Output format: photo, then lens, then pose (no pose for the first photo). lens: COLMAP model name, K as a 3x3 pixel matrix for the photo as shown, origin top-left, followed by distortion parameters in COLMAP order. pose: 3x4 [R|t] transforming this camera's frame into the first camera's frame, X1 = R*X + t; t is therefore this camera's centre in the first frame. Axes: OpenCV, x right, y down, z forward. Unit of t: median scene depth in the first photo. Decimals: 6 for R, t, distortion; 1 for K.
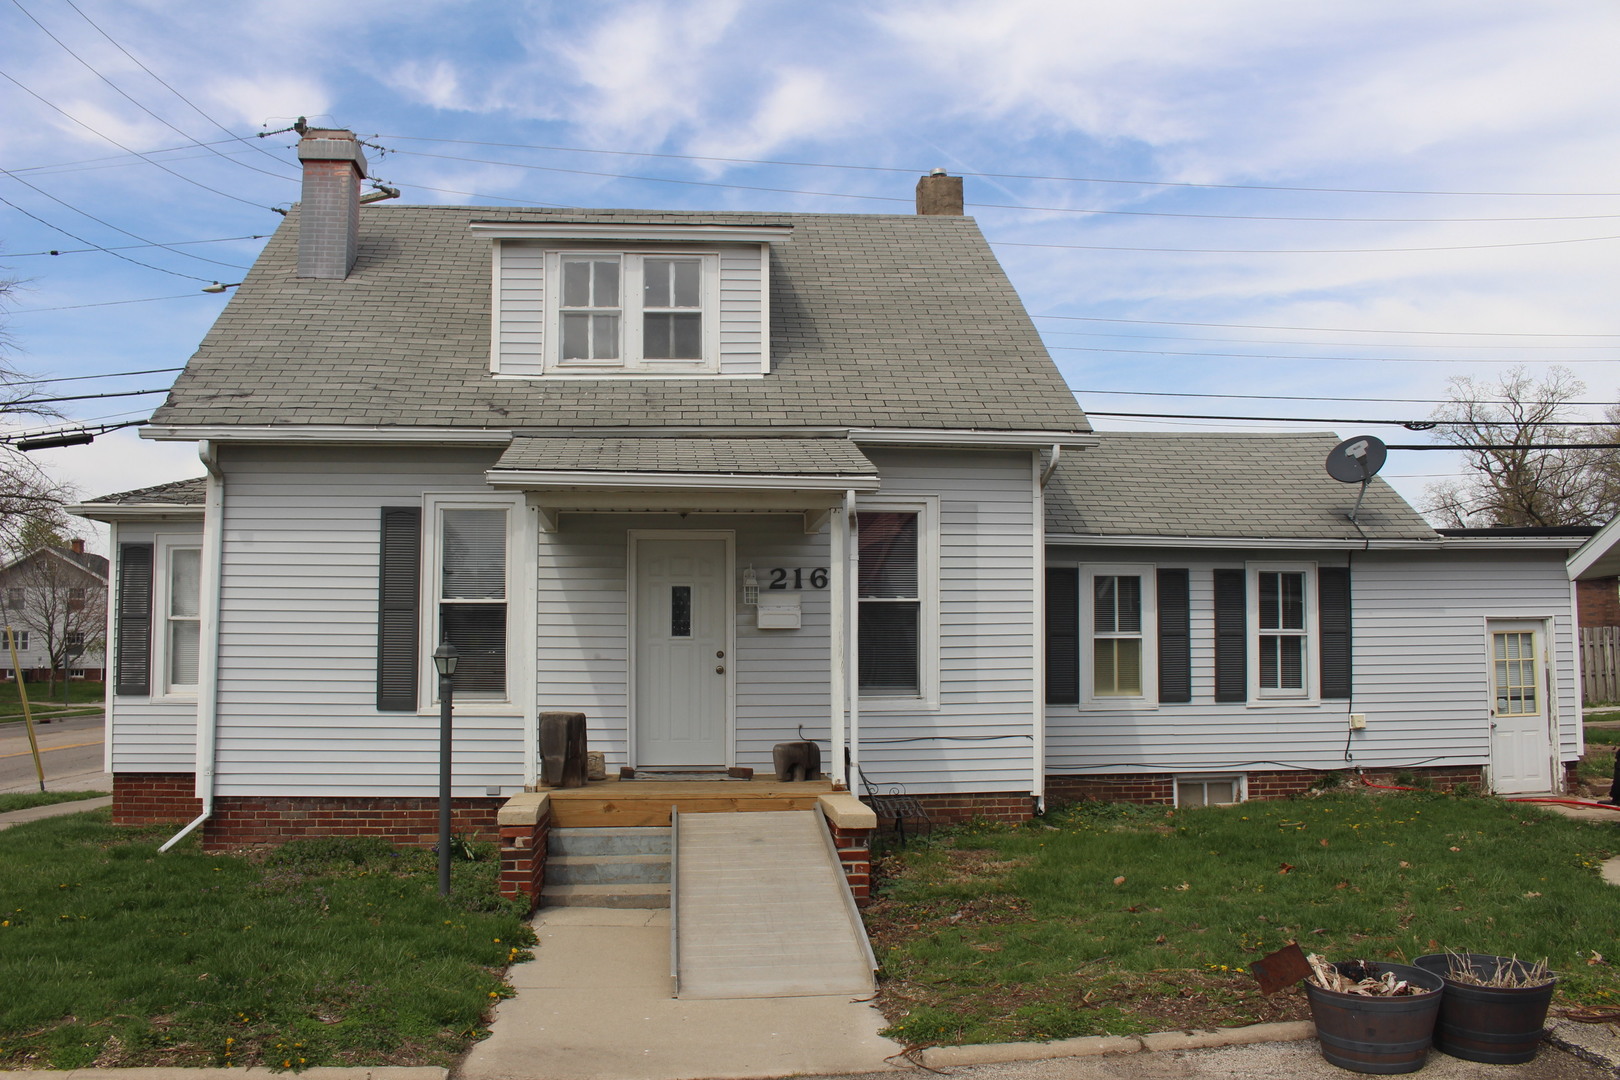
lens RADIAL K [[1329.5, 0, 801.6], [0, 1329.5, 544.6], [0, 0, 1]] dist [-0.155664, 0.117467]
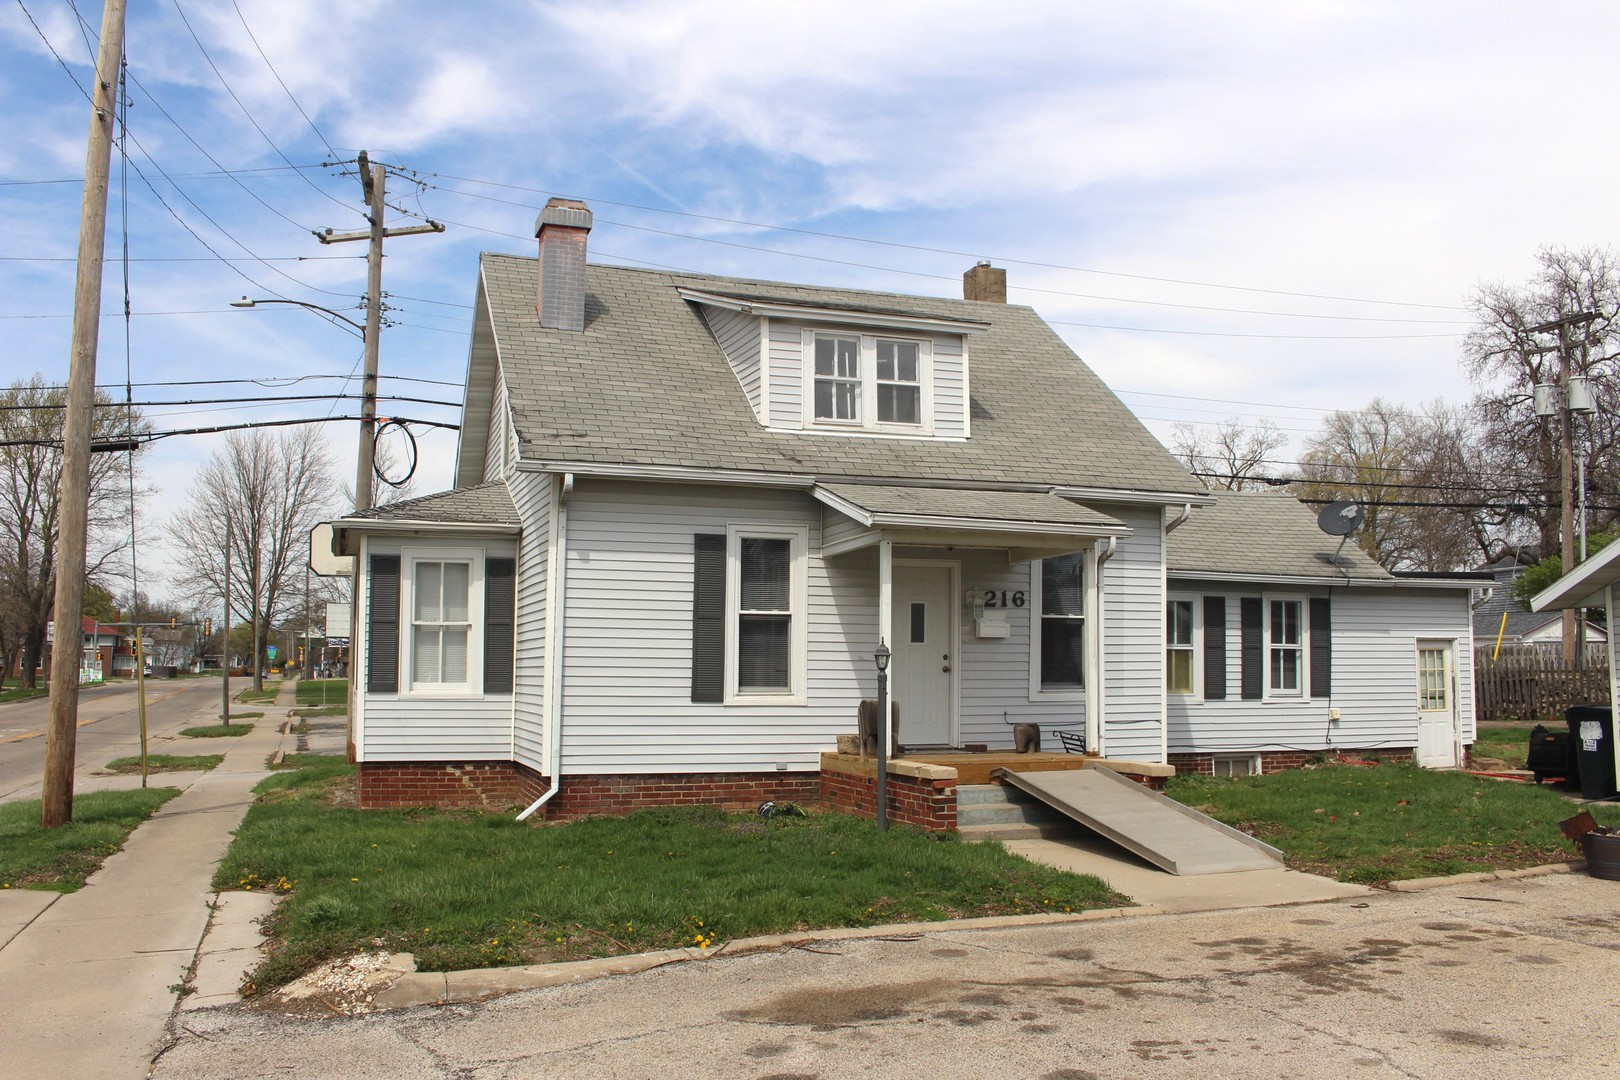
lens RADIAL K [[1329.5, 0, 802.4], [0, 1329.5, 562.6], [0, 0, 1]] dist [-0.155664, 0.117467]
pose [[0.973855, 0.026942, 0.225568, -0.413423], [-0.026995, 0.999632, -0.002852, -0.001093], [-0.225561, -0.003312, 0.974223, -0.180958]]
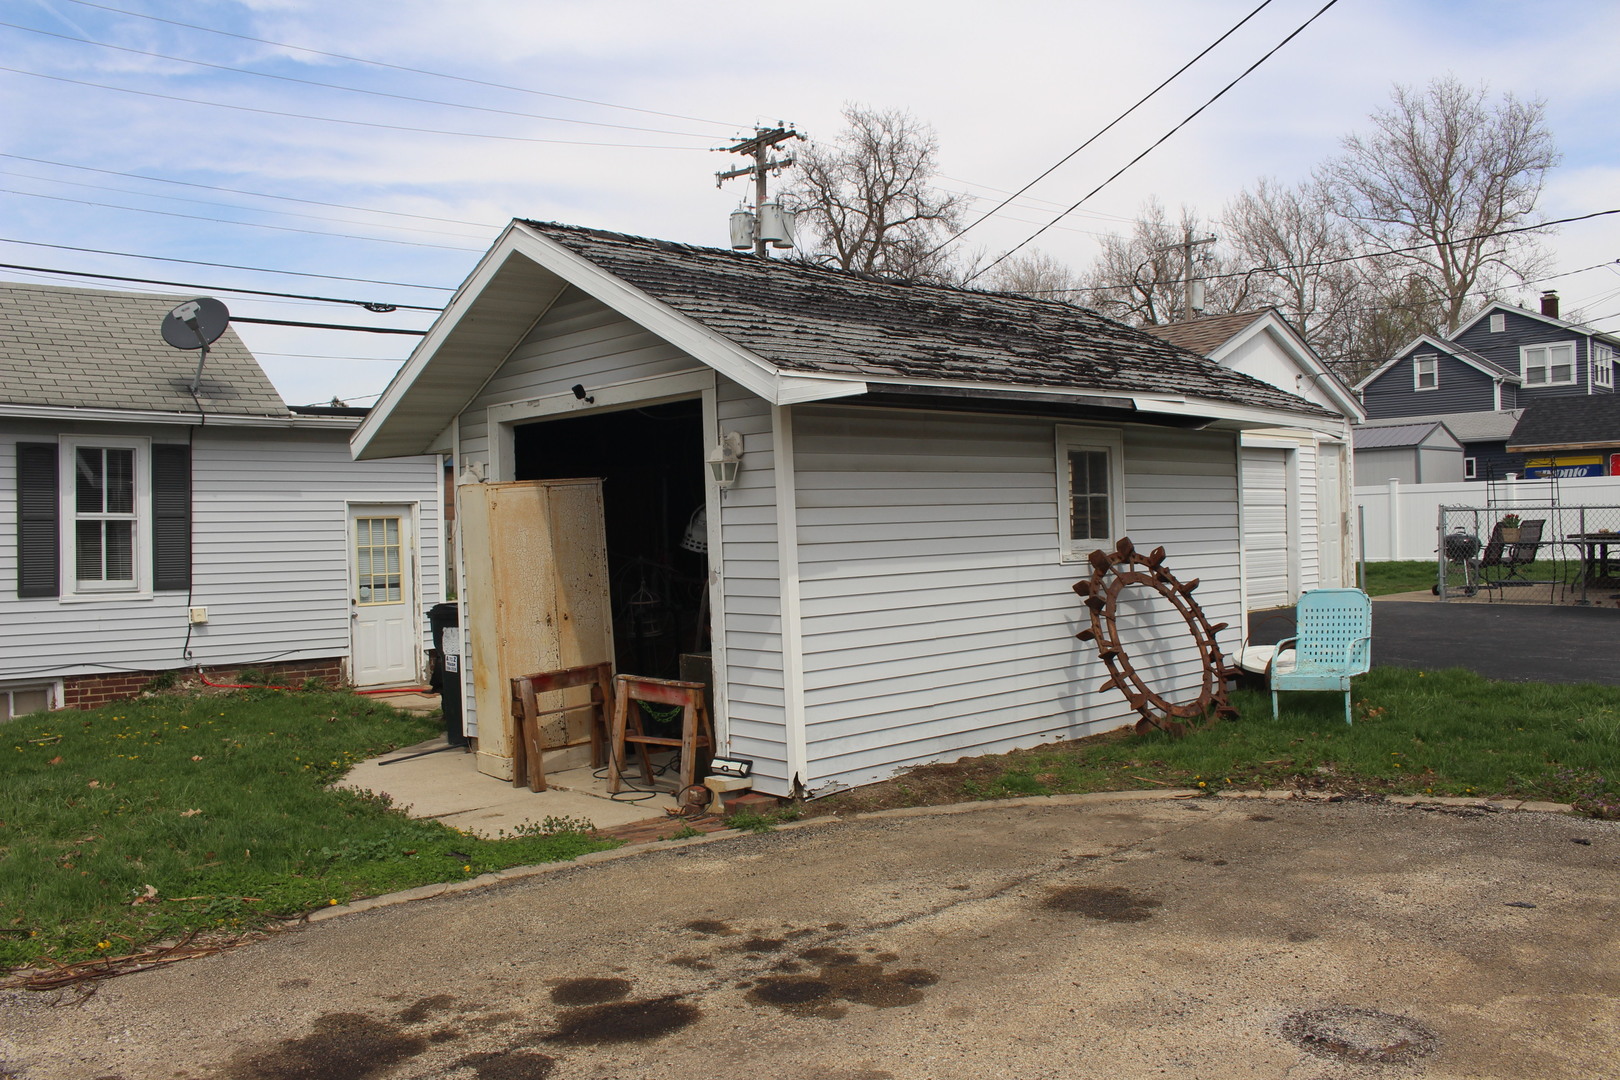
lens RADIAL K [[1329.5, 0, 776.8], [0, 1329.5, 550.0], [0, 0, 1]] dist [-0.155664, 0.117467]
pose [[0.799677, -0.016061, 0.600215, 0.211768], [-0.036479, 0.996496, 0.075267, 0.008085], [-0.599321, -0.082084, 0.796289, 0.038926]]
